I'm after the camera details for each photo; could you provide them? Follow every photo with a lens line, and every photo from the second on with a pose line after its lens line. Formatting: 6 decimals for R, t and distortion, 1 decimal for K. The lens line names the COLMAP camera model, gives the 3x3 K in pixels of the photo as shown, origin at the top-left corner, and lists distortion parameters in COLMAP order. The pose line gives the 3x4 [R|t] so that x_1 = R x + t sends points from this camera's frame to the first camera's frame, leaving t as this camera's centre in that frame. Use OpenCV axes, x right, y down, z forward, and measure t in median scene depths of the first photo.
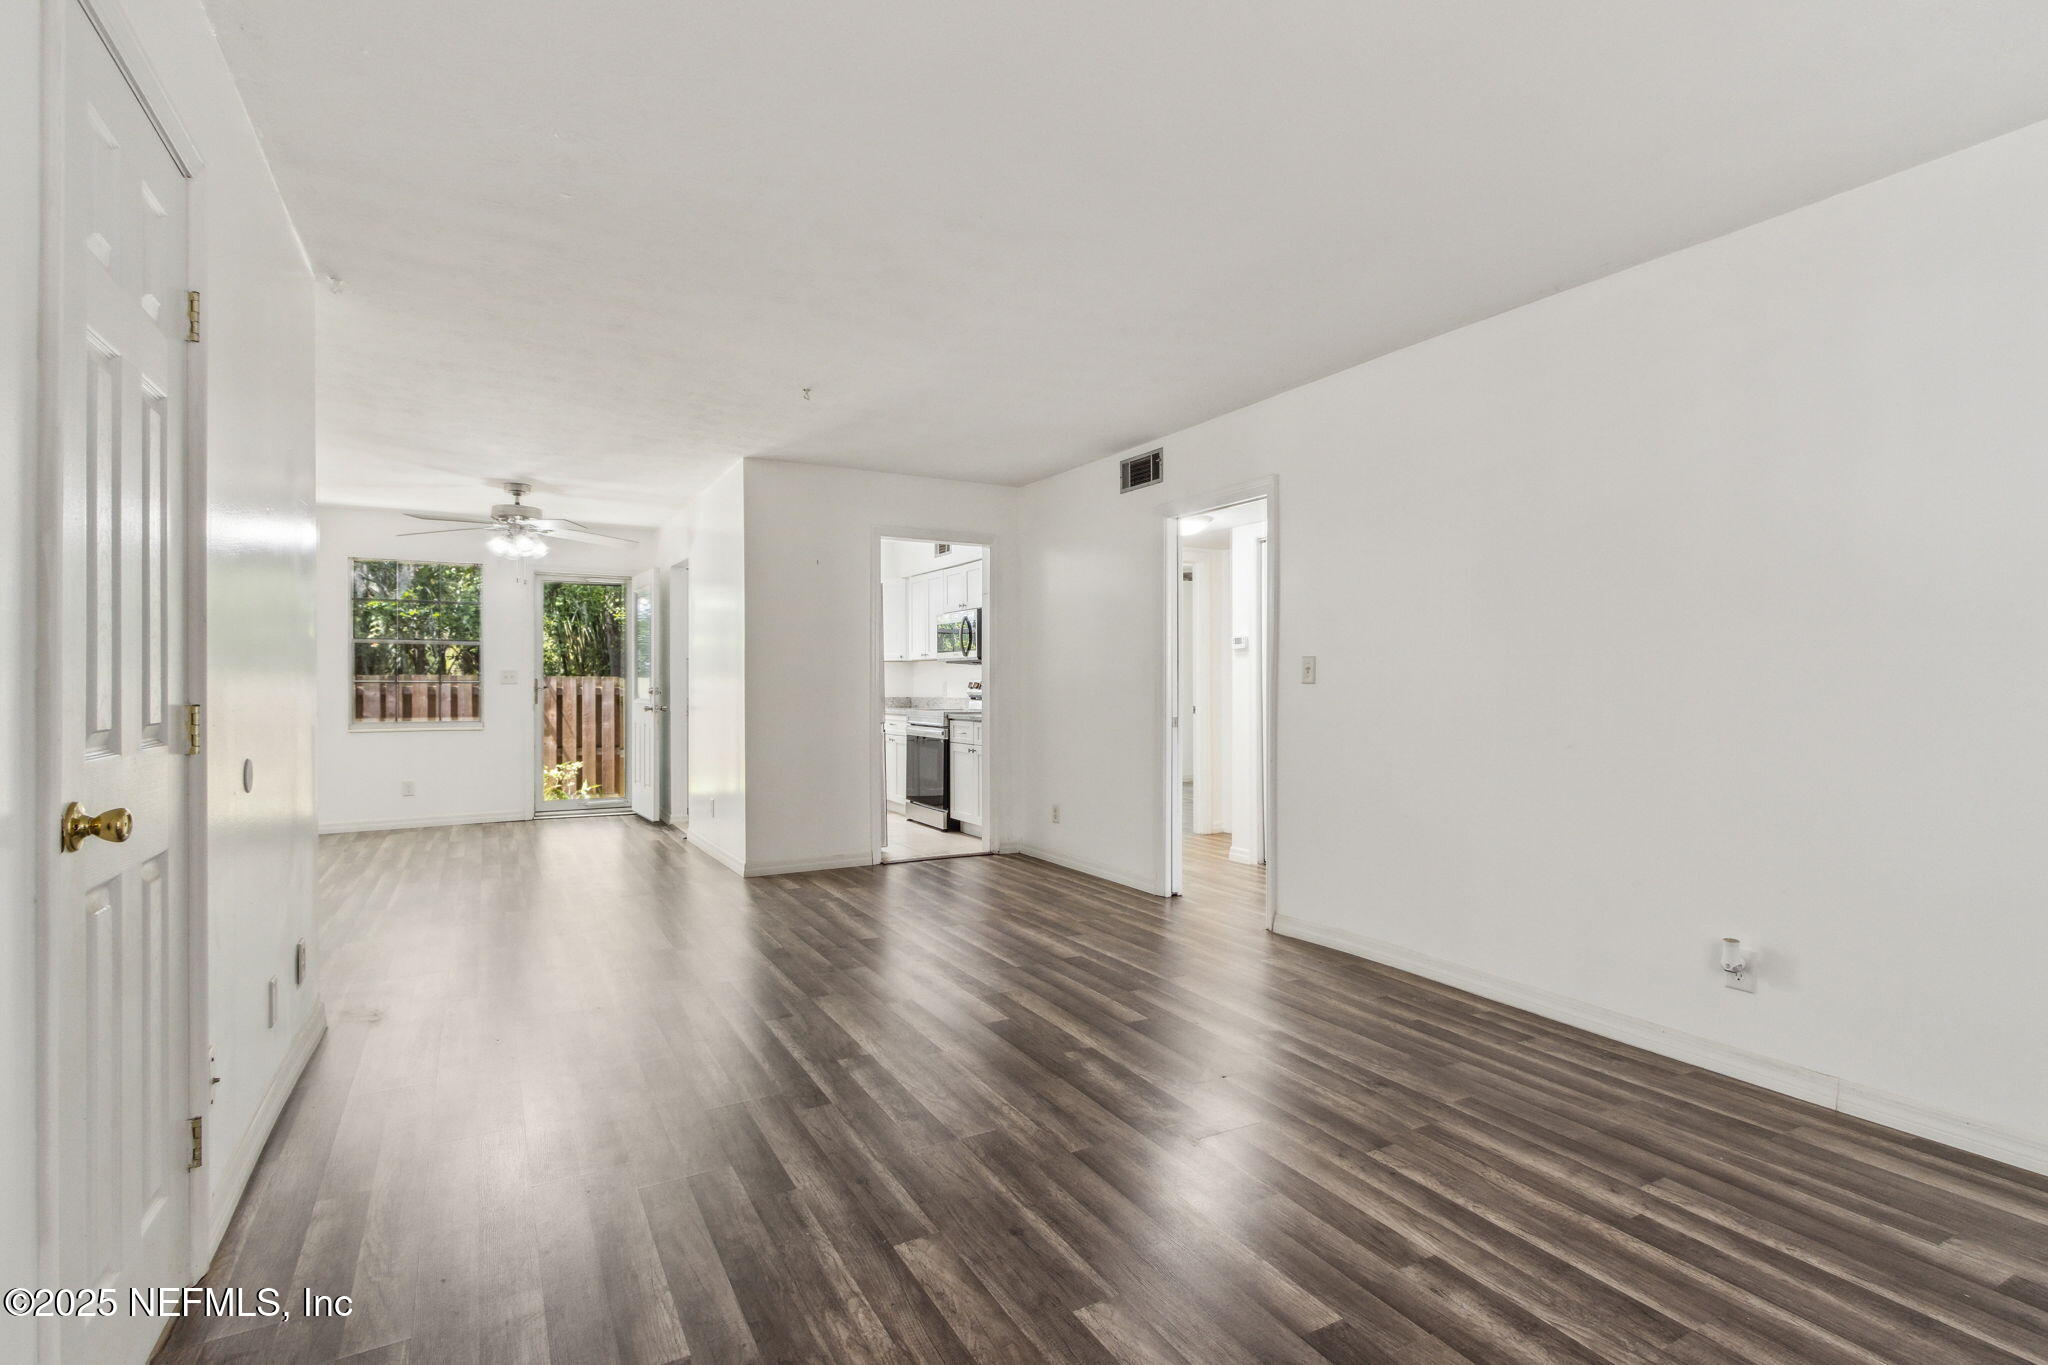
lens RADIAL K [[970.4, 0, 1024.8], [0, 970.4, 688.3], [0, 0, 1]] dist [0.006428, -0.002982]
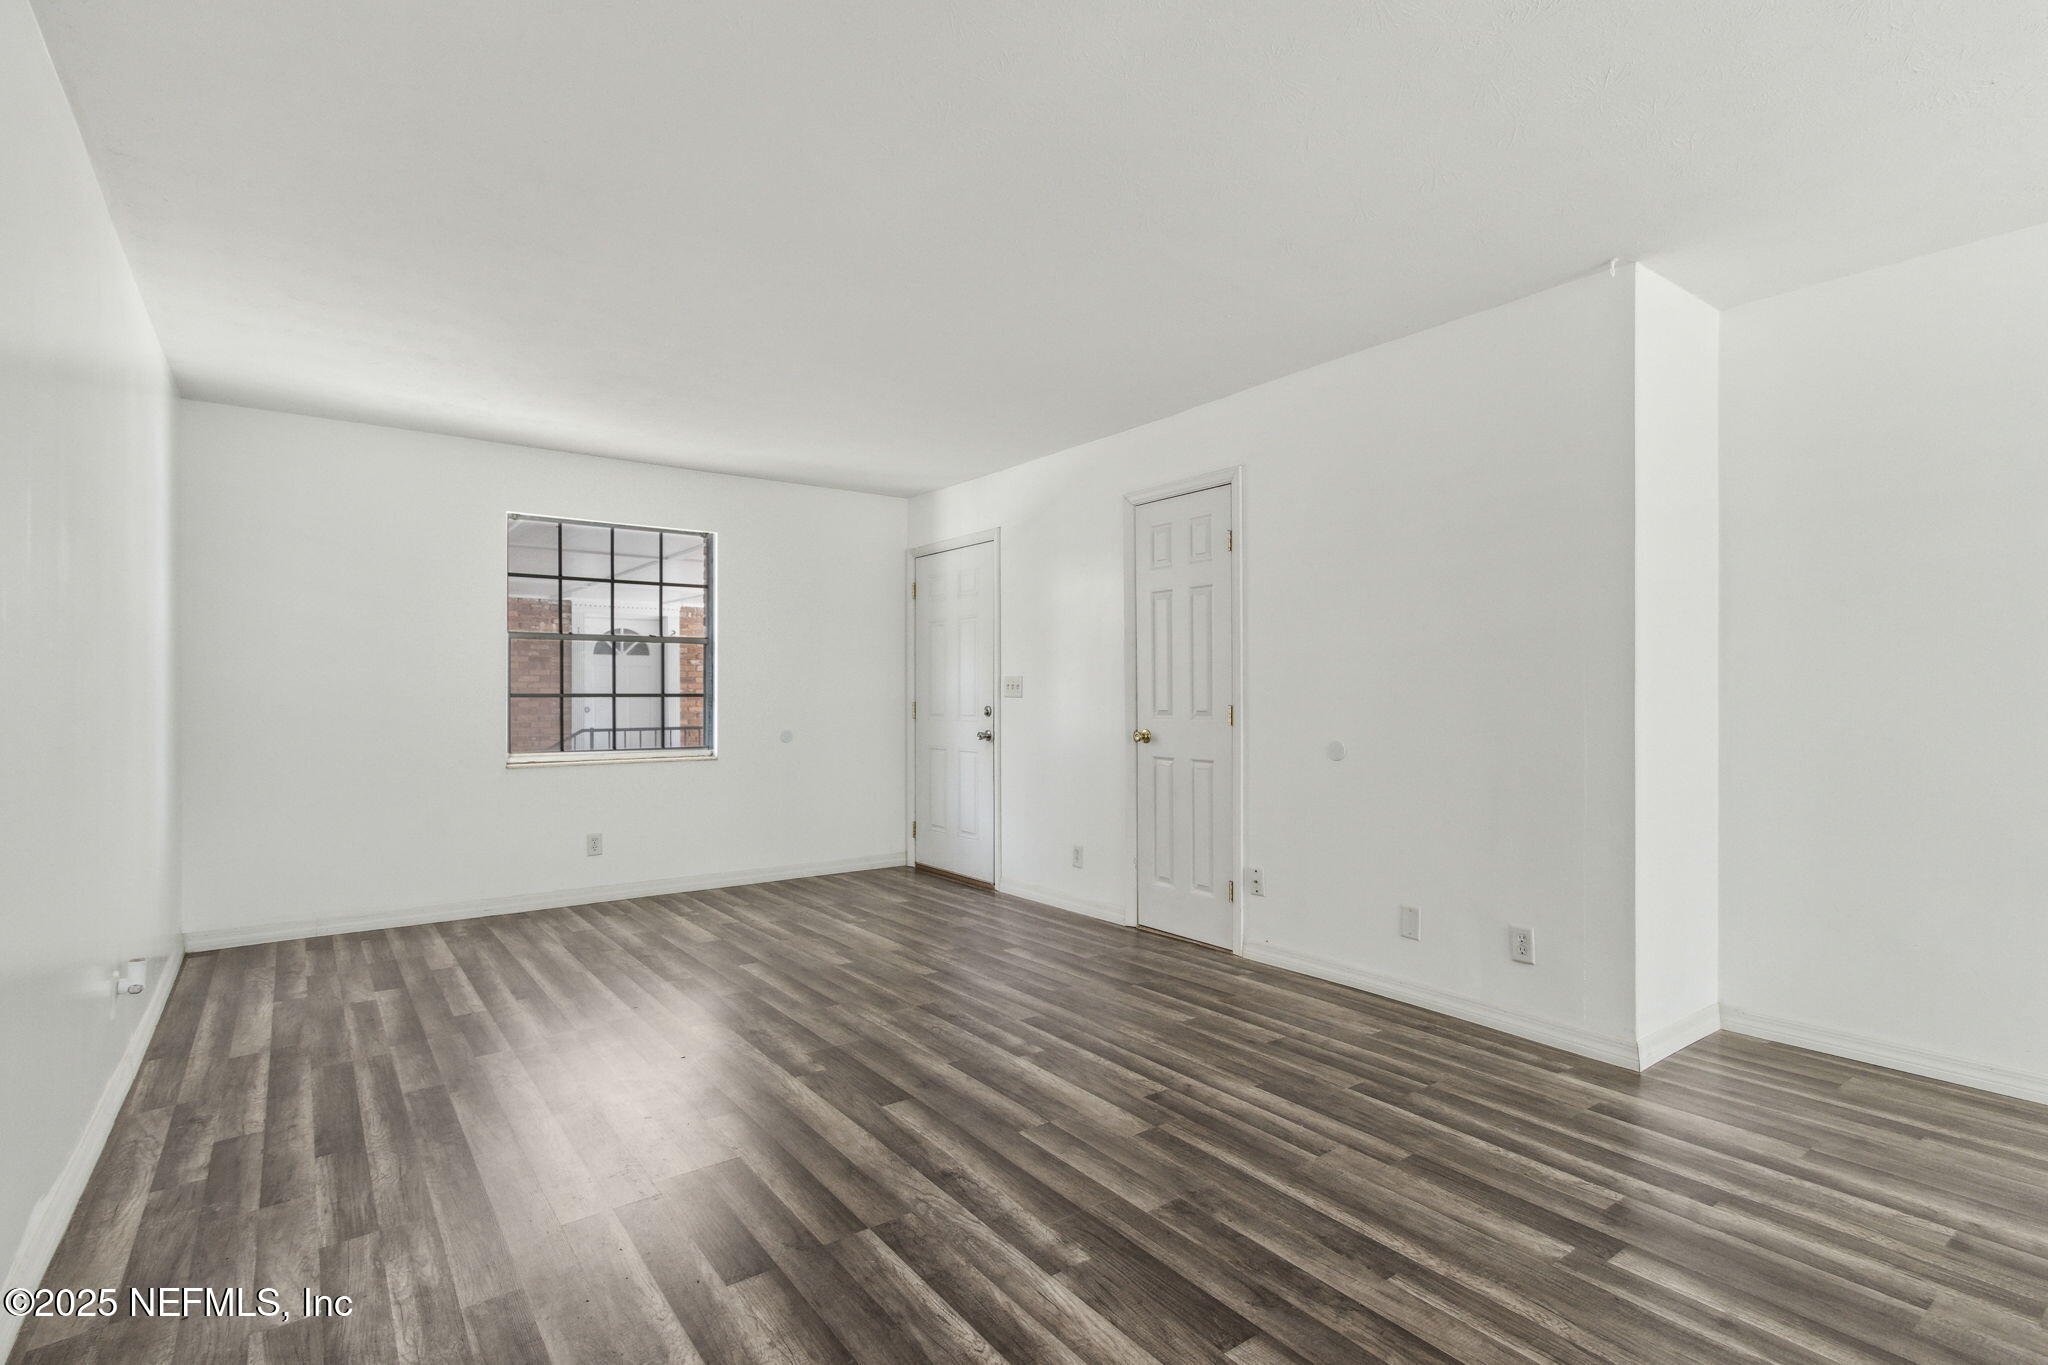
lens RADIAL K [[970.4, 0, 986.6], [0, 970.4, 688.5], [0, 0, 1]] dist [0.006428, -0.002982]
pose [[-0.995478, 0.000965, -0.094988, -0.011555], [0.001208, 0.999996, -0.002504, -0.003831], [0.094985, -0.002607, -0.995475, 0.788928]]
